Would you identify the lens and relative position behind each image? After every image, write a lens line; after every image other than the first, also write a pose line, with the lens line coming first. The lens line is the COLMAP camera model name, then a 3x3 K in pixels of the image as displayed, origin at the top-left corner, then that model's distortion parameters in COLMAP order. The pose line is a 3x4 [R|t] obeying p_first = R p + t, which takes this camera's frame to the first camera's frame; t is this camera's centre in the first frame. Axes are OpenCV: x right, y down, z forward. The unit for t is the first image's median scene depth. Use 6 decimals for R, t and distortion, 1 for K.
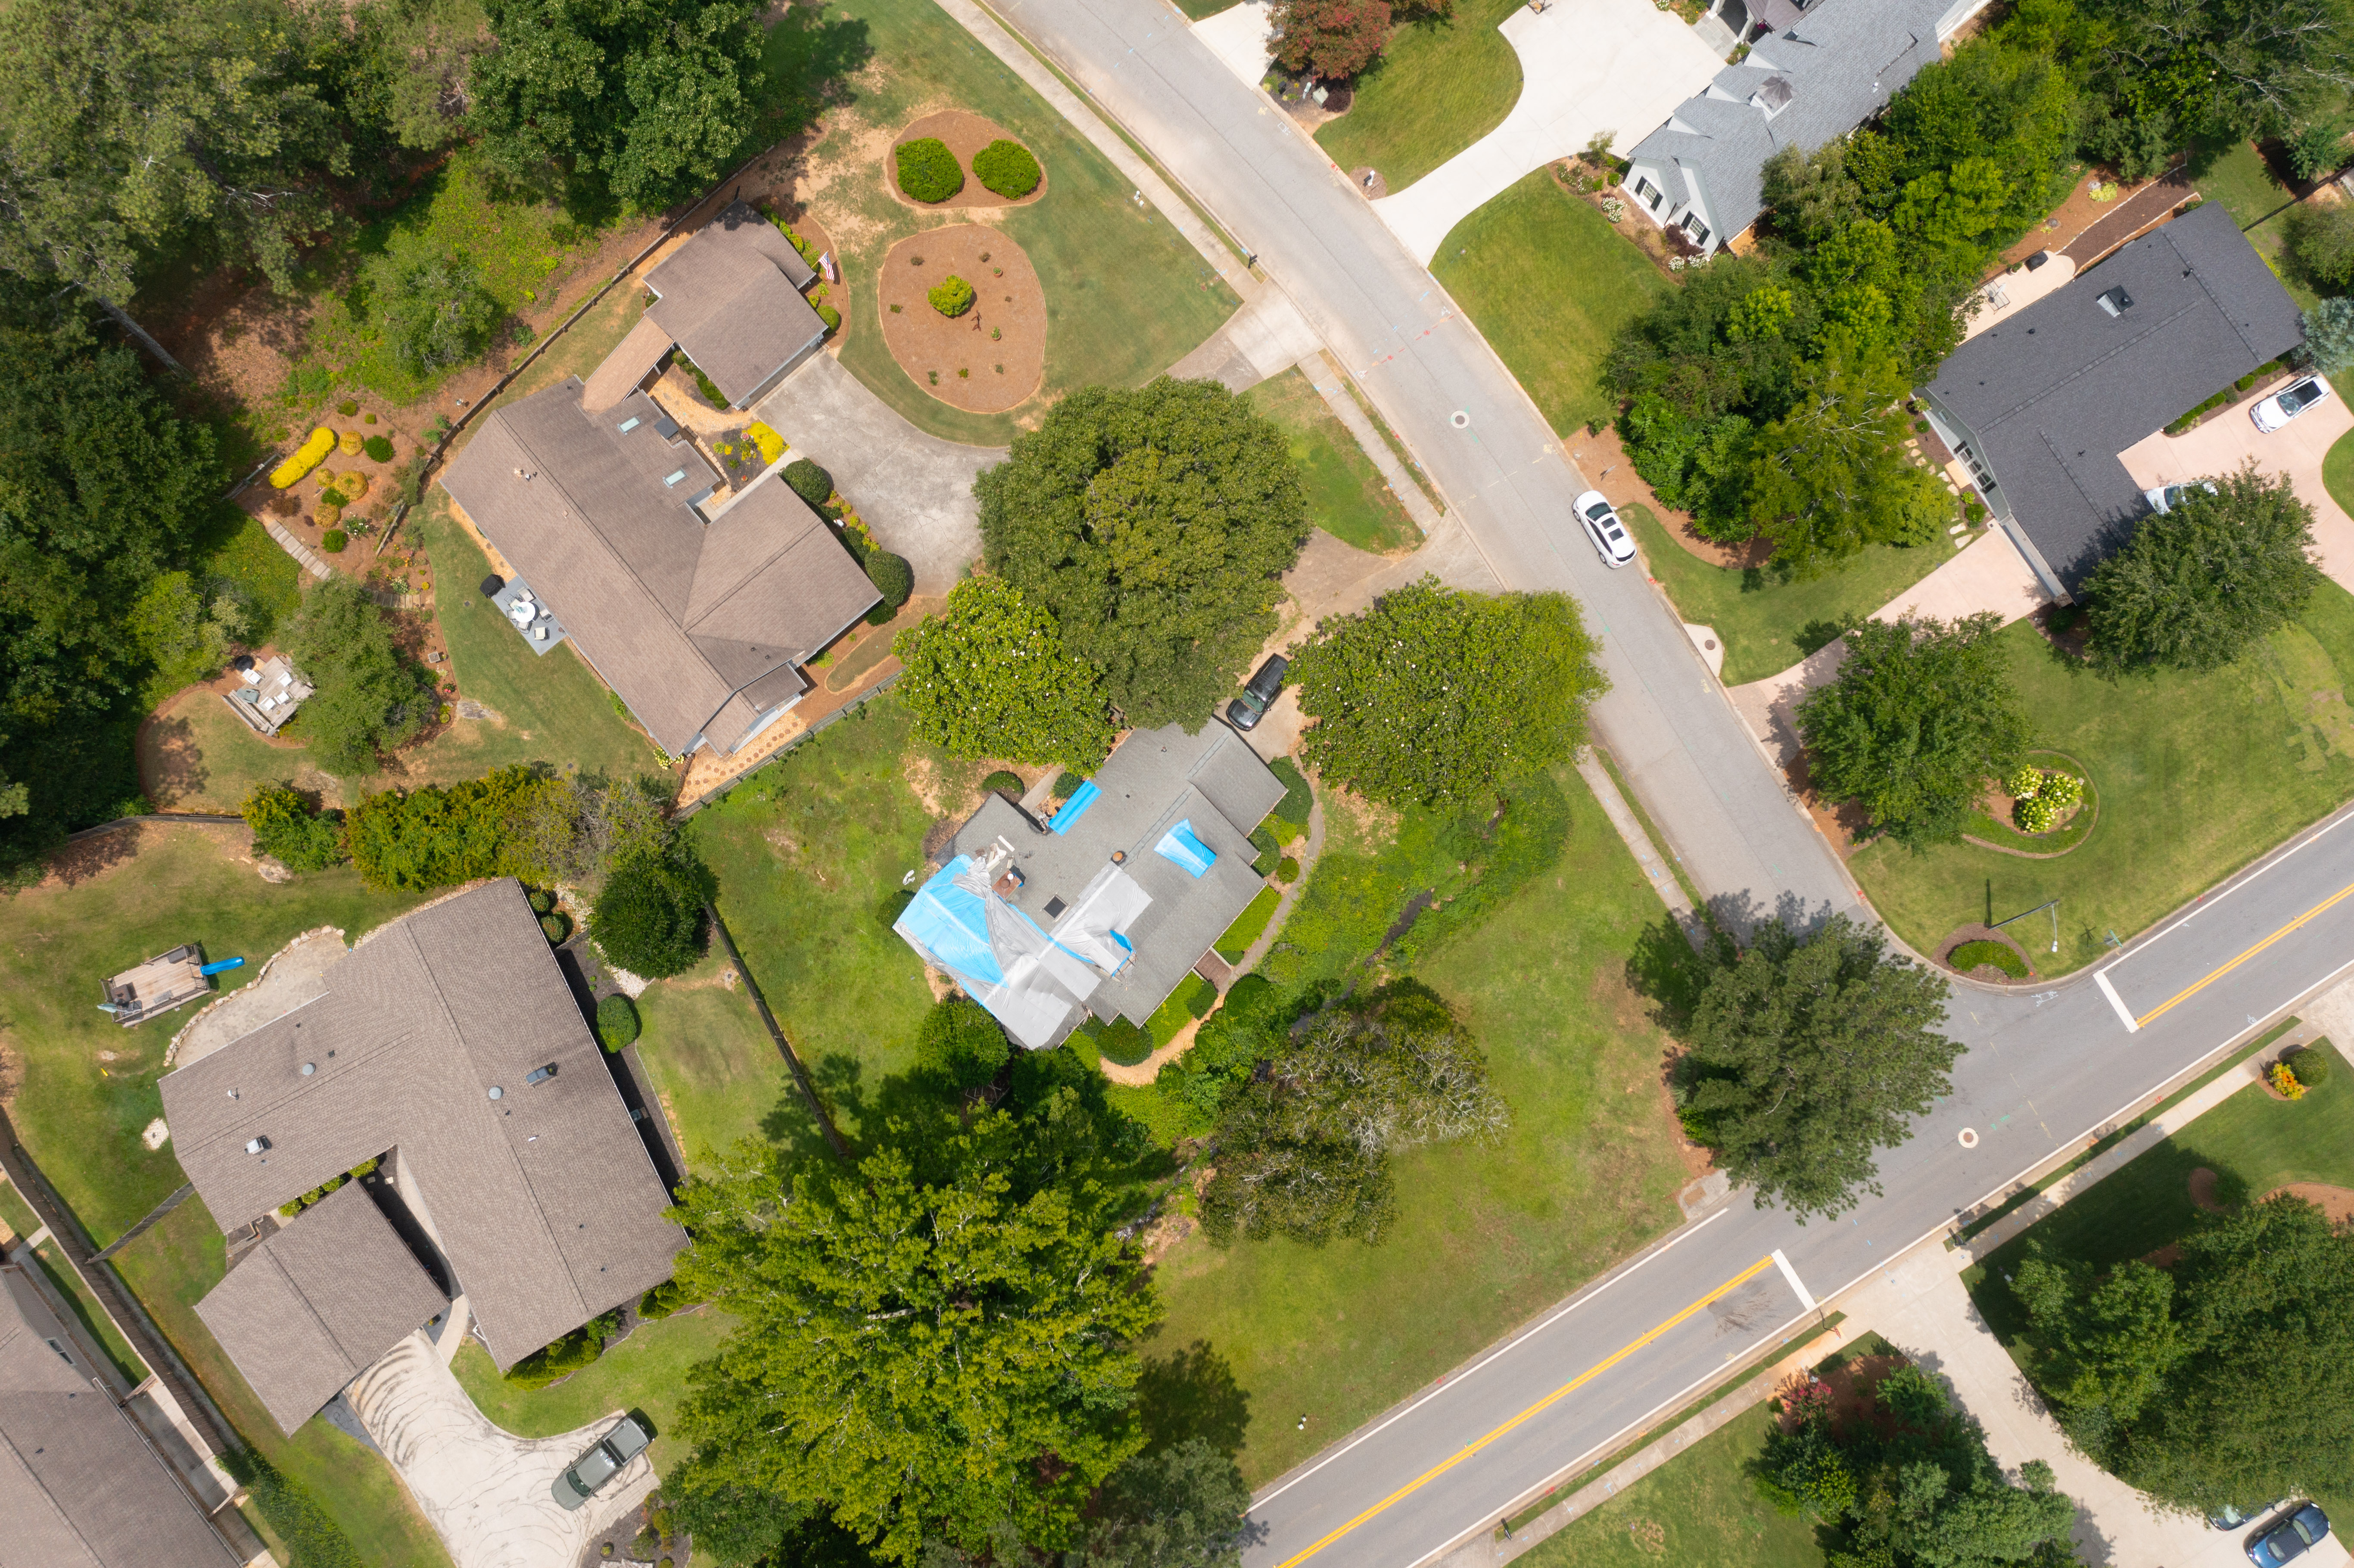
lens RADIAL K [[1865.6, 0, 1170.7], [0, 1865.6, 761.3], [0, 0, 1]] dist [-0.003408, 0.002499]
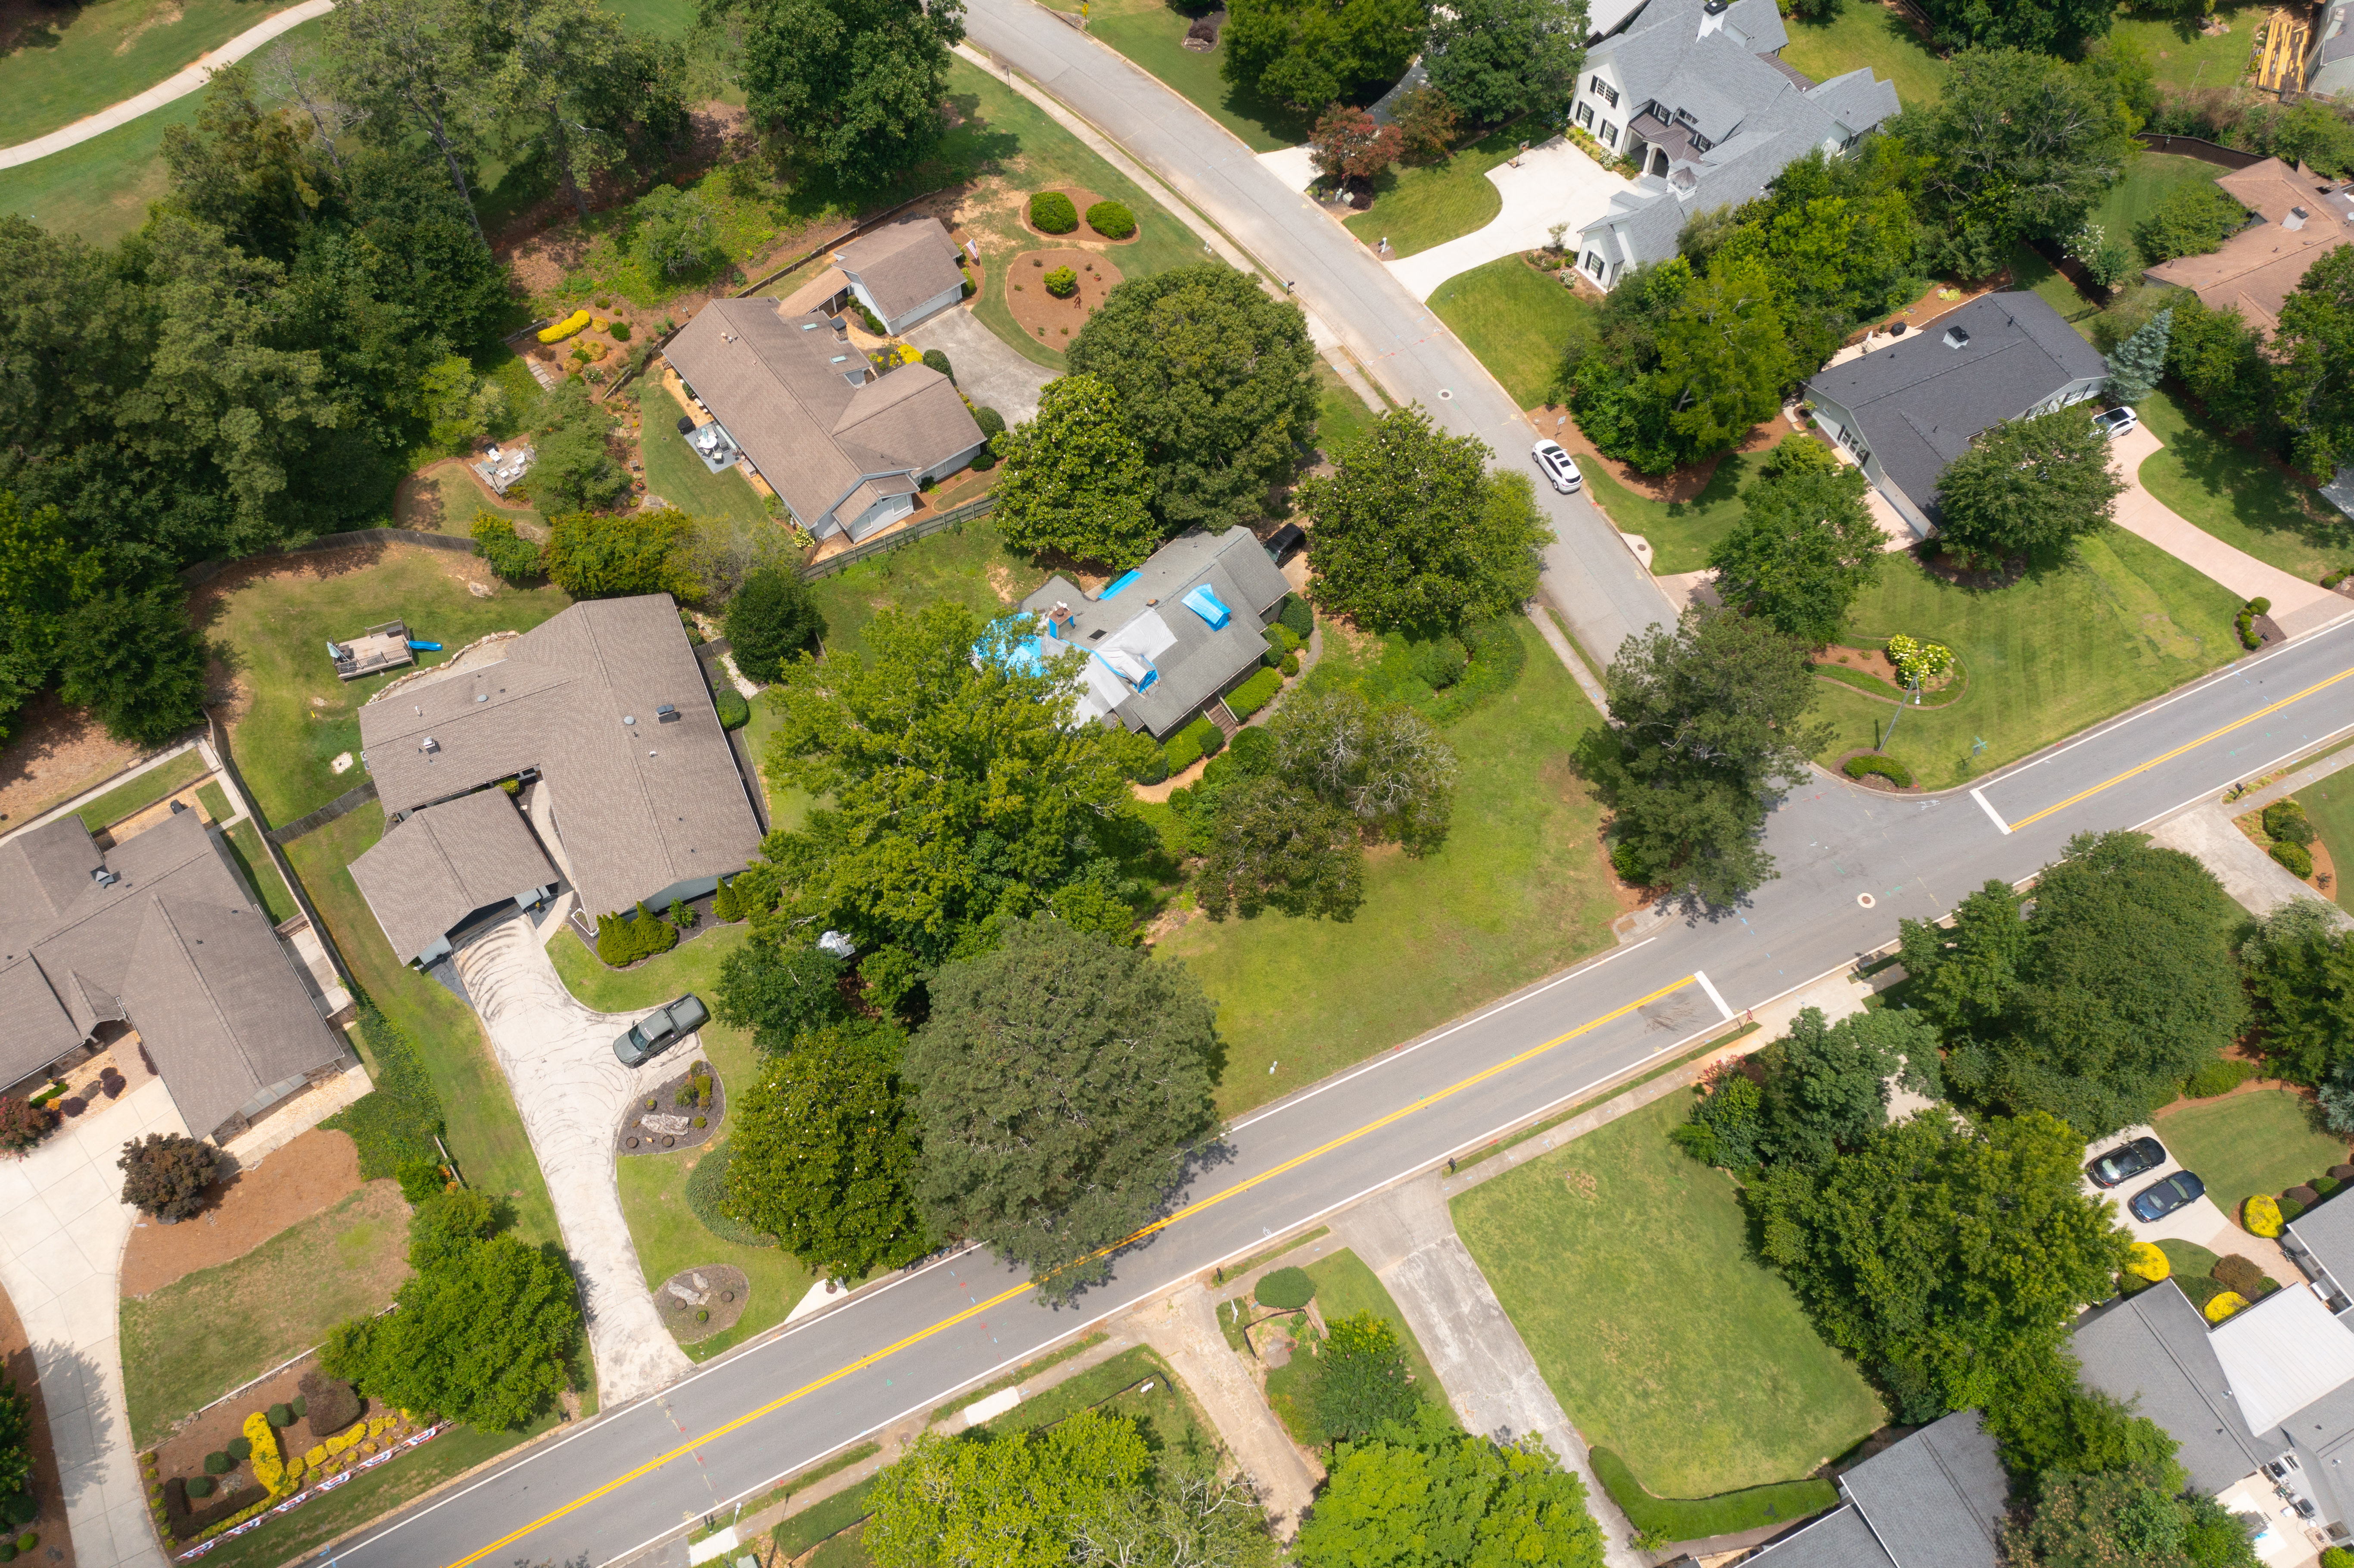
lens RADIAL K [[1865.1, 0, 1176.2], [0, 1865.1, 775.5], [0, 0, 1]] dist [-0.006185, 0.010561]
pose [[0.996844, 0.065081, -0.045468, 0.048891], [-0.077125, 0.929702, -0.360148, 0.570844], [0.018832, 0.362518, 0.931786, -0.109464]]
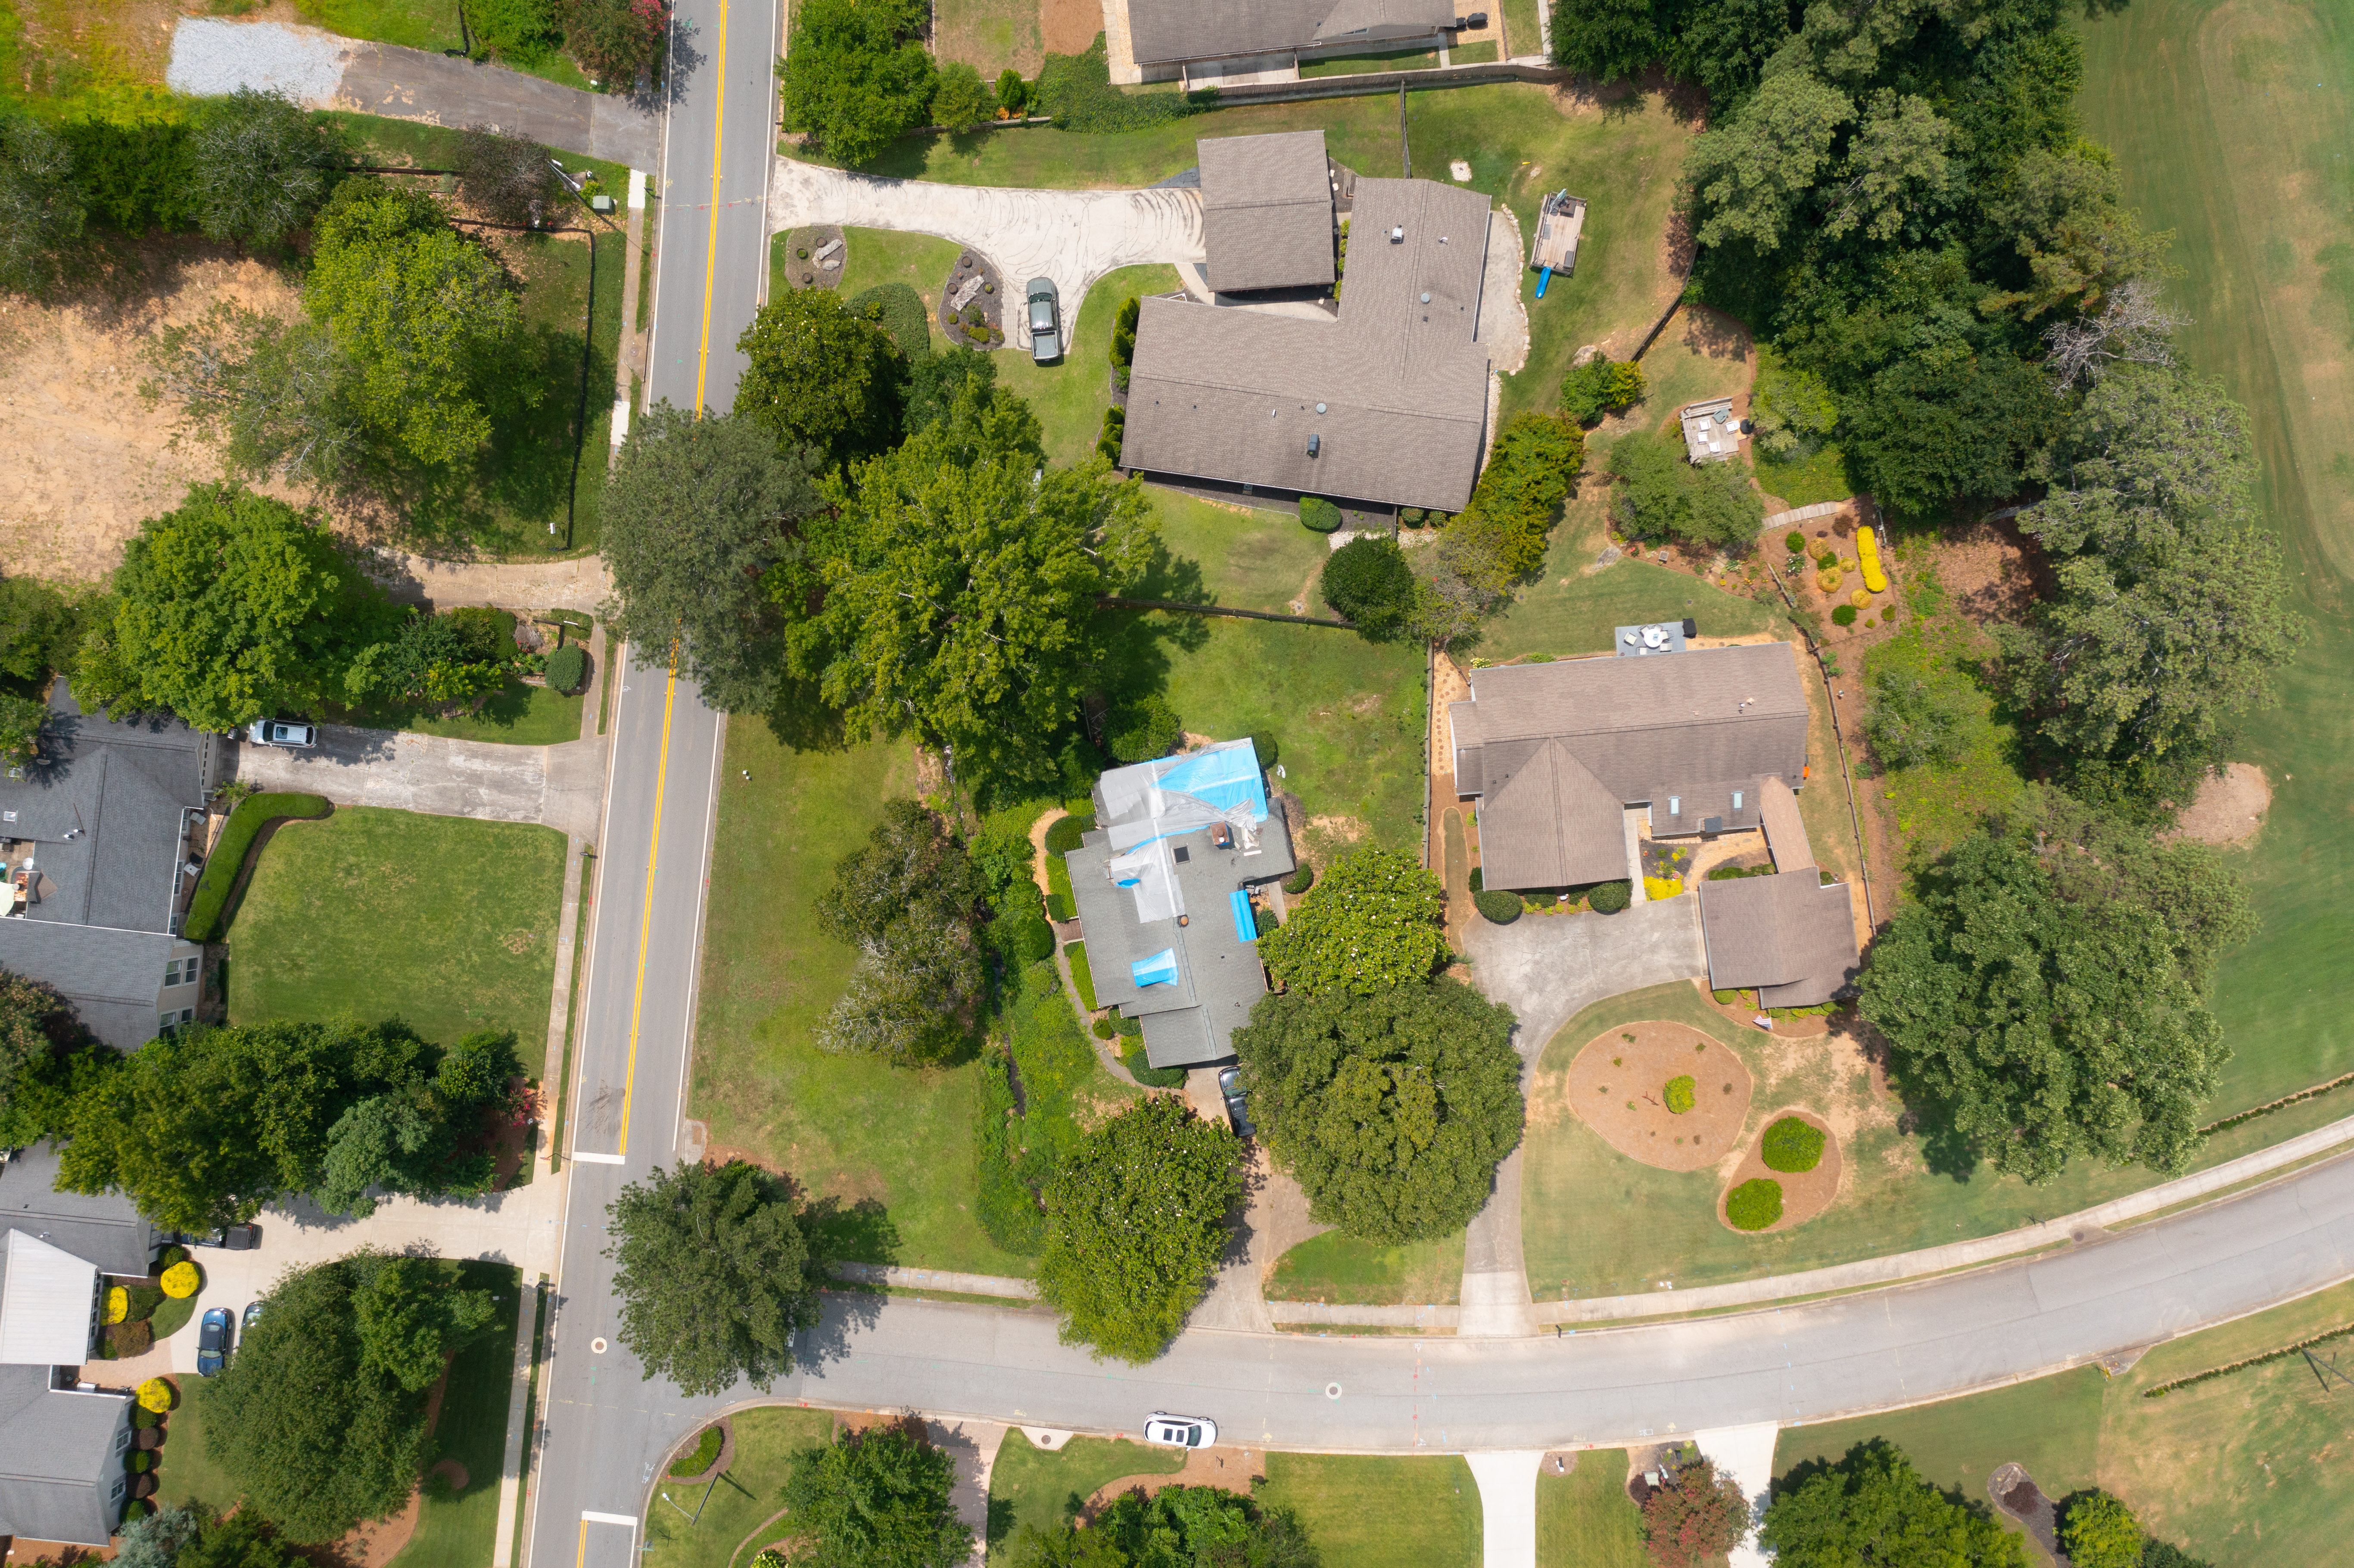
lens RADIAL K [[1865.1, 0, 1176.2], [0, 1865.1, 775.5], [0, 0, 1]] dist [-0.006185, 0.010561]
pose [[-0.590355, 0.806776, -0.024359, -0.067821], [-0.793694, -0.574768, 0.199227, -0.125309], [0.146731, 0.136948, 0.979651, -0.193210]]
